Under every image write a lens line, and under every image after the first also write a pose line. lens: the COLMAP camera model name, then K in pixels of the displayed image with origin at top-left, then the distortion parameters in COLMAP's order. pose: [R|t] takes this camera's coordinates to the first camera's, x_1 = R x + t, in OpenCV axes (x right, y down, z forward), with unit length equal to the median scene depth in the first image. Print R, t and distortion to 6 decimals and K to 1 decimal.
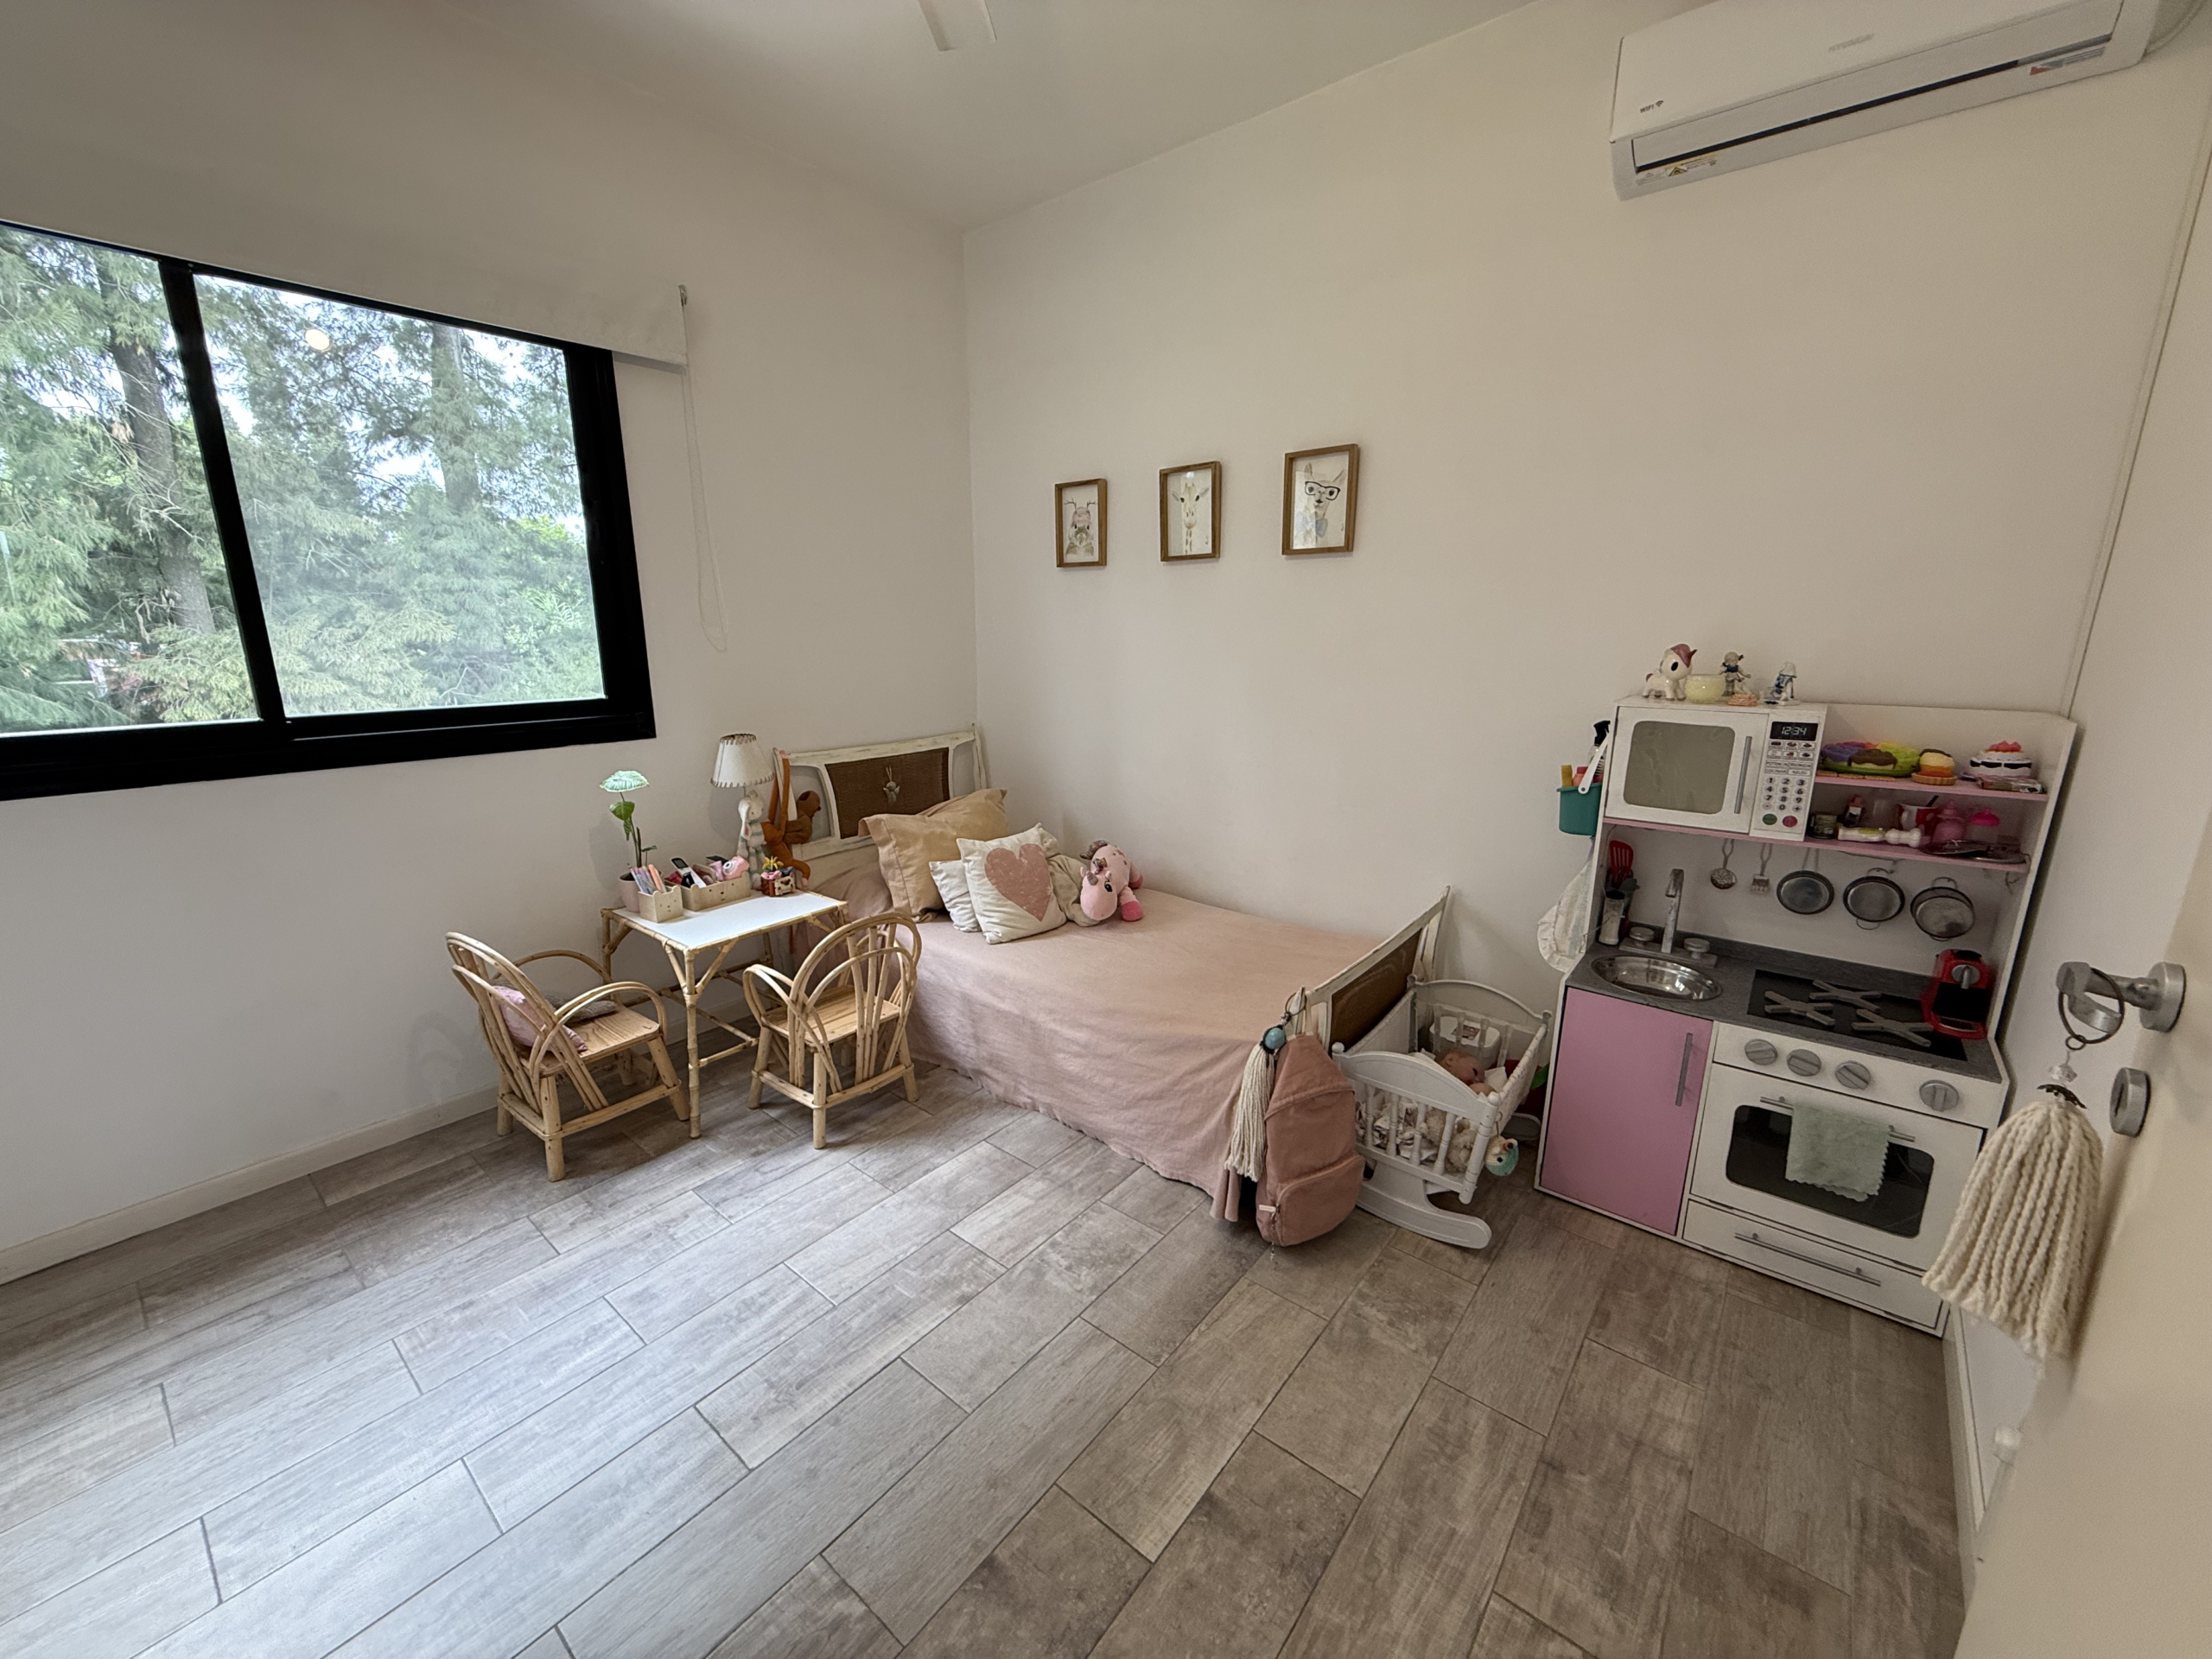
lens RADIAL K [[882.6, 0, 1106.0], [0, 882.6, 829.5], [0, 0, 1]] dist [-0.002138, -0.000298]
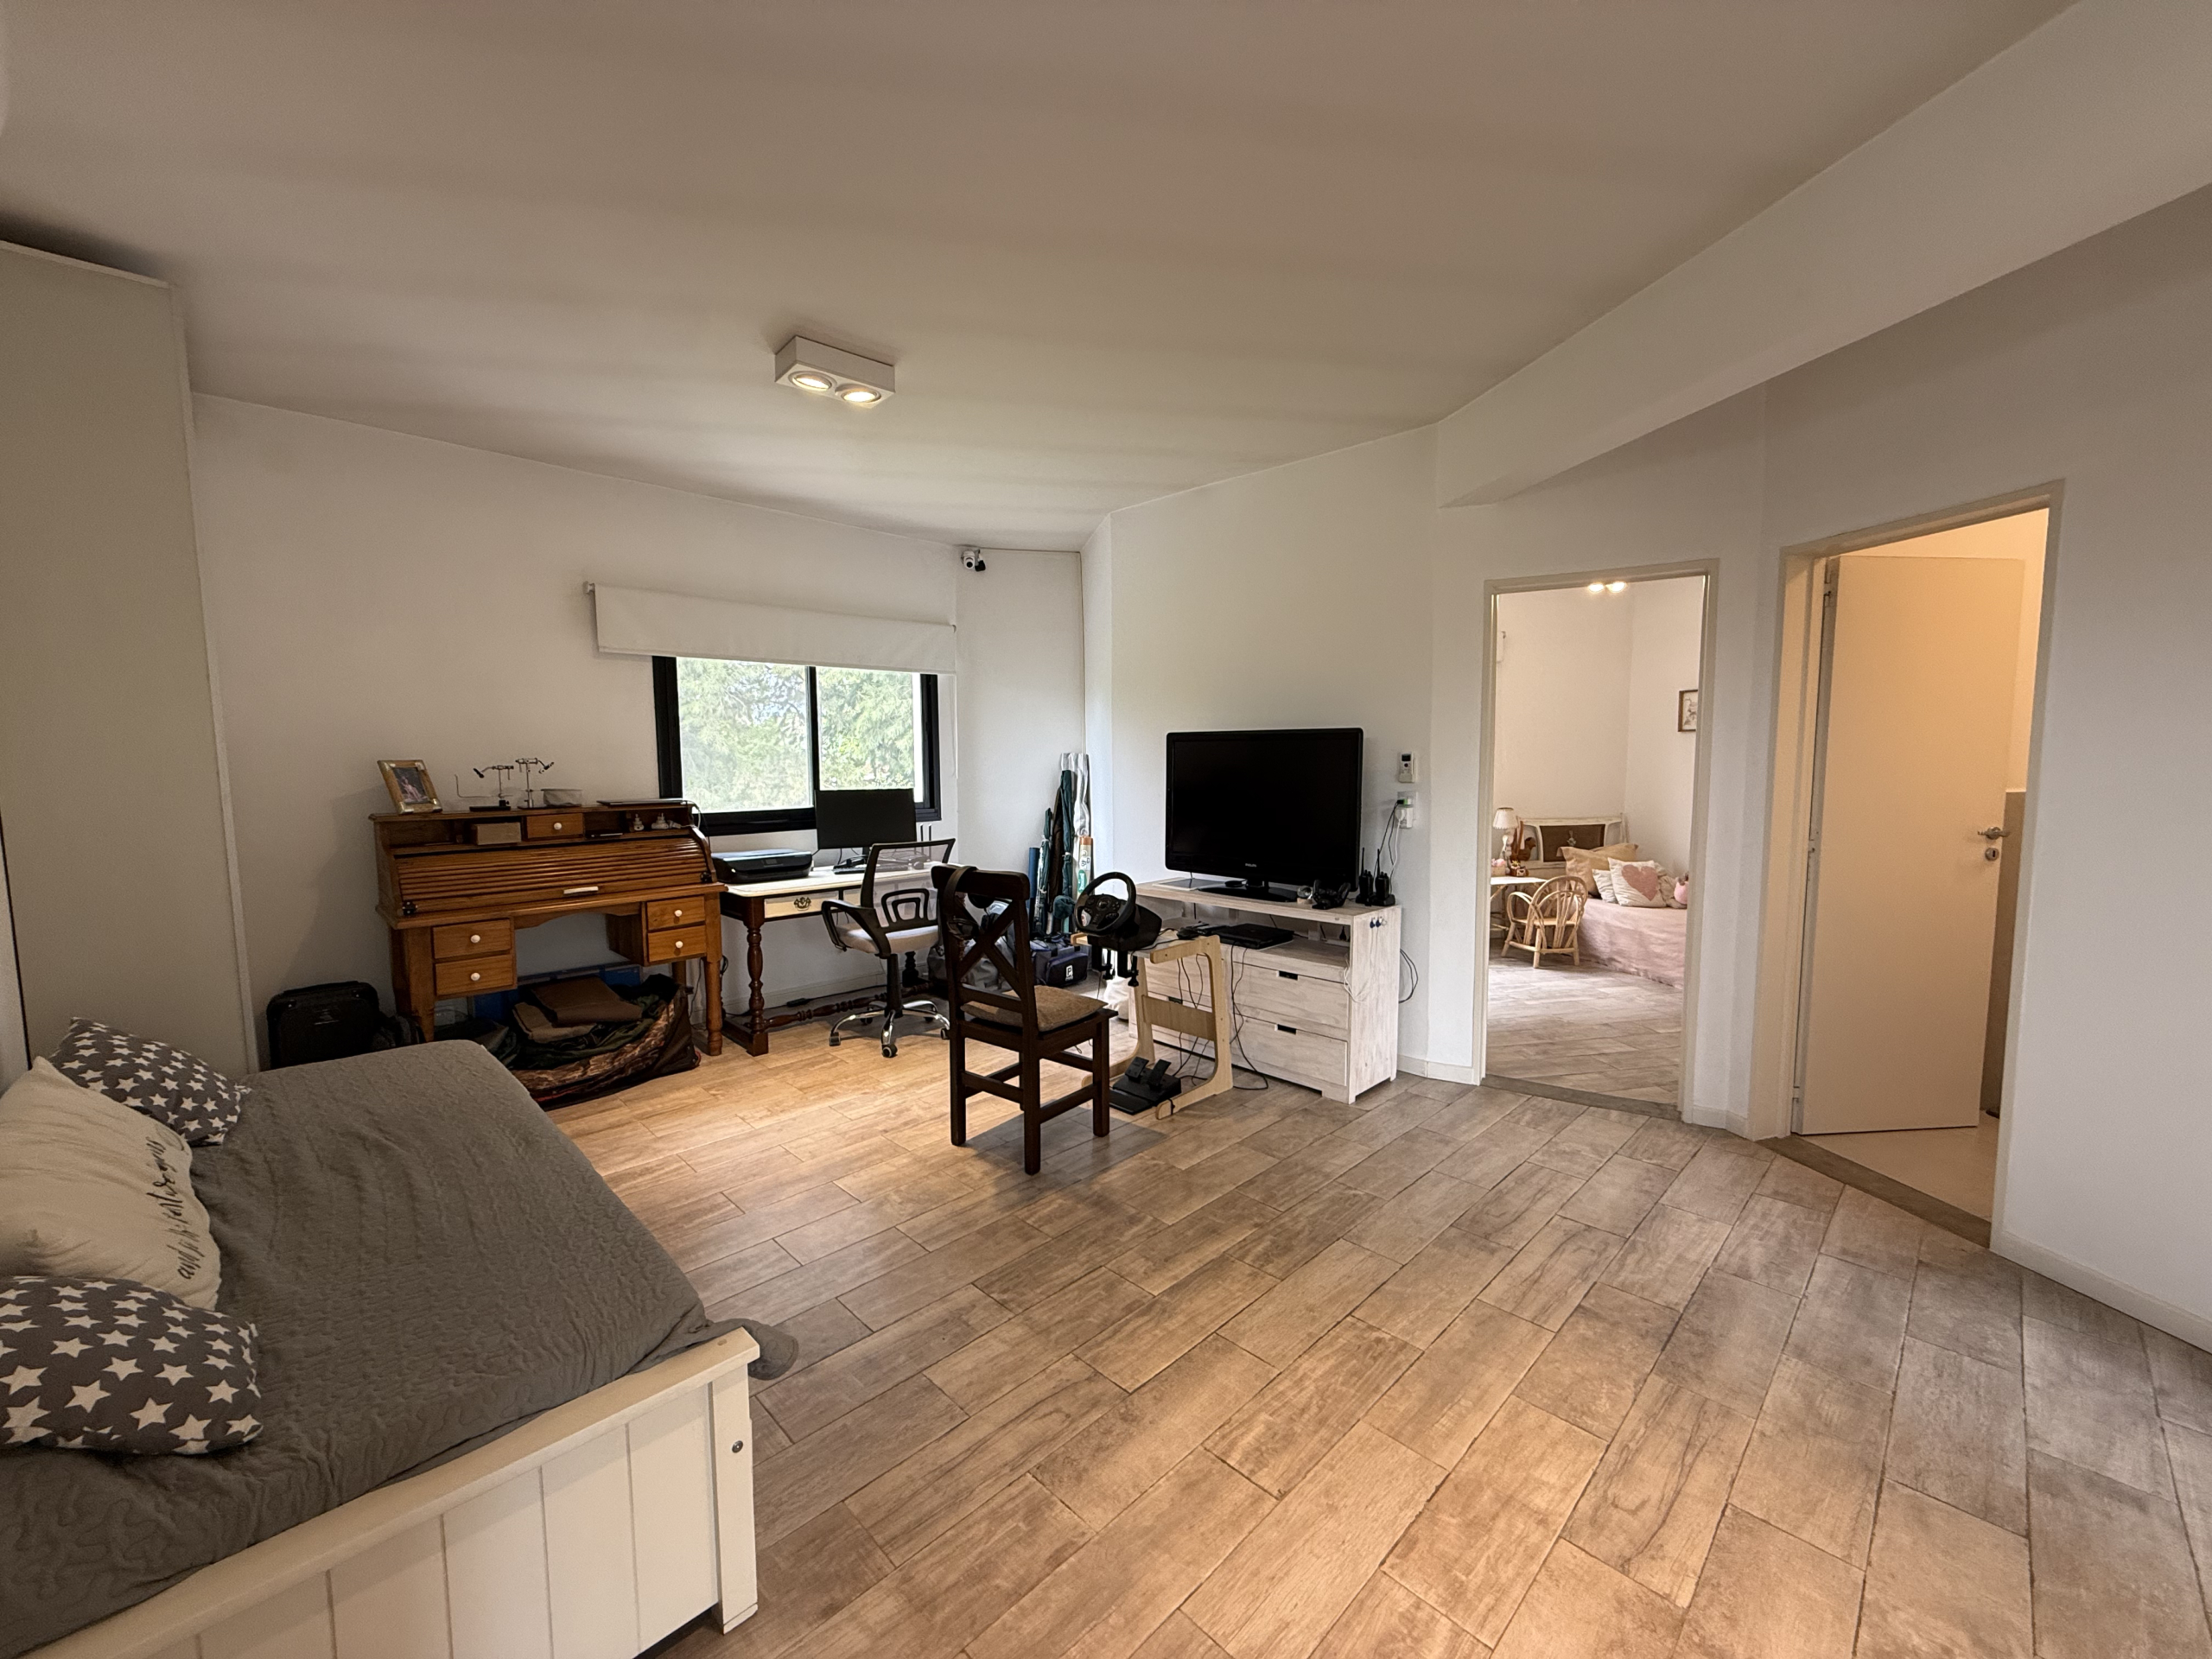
lens RADIAL K [[882.6, 0, 1106.0], [0, 882.6, 829.5], [0, 0, 1]] dist [-0.002138, -0.000298]
pose [[0.777957, 0.048587, -0.626436, 0.223856], [-0.140557, 0.985196, -0.098141, 0.326439], [0.612394, 0.164399, 0.773270, -1.434994]]
